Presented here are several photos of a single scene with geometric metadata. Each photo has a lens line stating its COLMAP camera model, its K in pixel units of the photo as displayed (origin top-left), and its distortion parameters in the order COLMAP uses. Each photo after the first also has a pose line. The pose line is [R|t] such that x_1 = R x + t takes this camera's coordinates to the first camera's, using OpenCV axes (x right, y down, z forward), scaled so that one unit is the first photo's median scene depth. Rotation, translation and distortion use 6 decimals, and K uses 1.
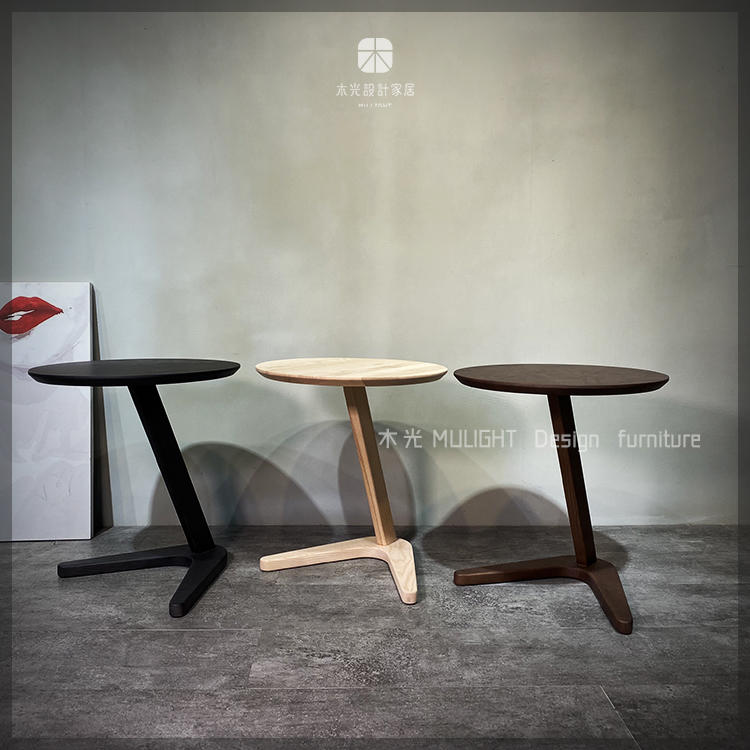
lens RADIAL K [[772.7, 0, 371.9], [0, 772.7, 374.1], [0, 0, 1]] dist [0.000767, 0.000000]
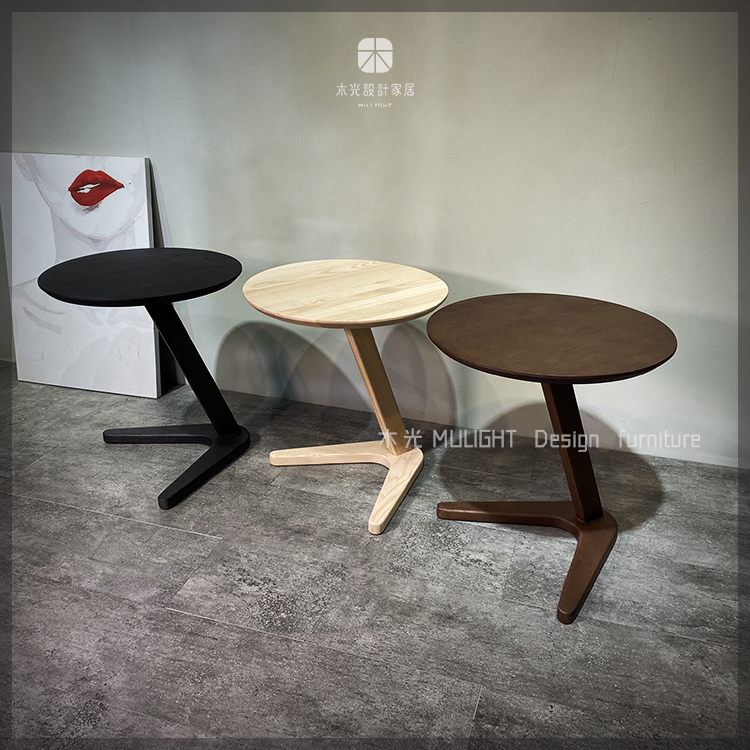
lens RADIAL K [[772.7, 0, 366.4], [0, 772.7, 368.1], [0, 0, 1]] dist [0.000767, 0.000000]
pose [[0.939770, 0.129527, -0.316315, 0.354919], [-0.033612, 0.955953, 0.291590, -0.217970], [0.340151, -0.263395, 0.902730, 0.156759]]
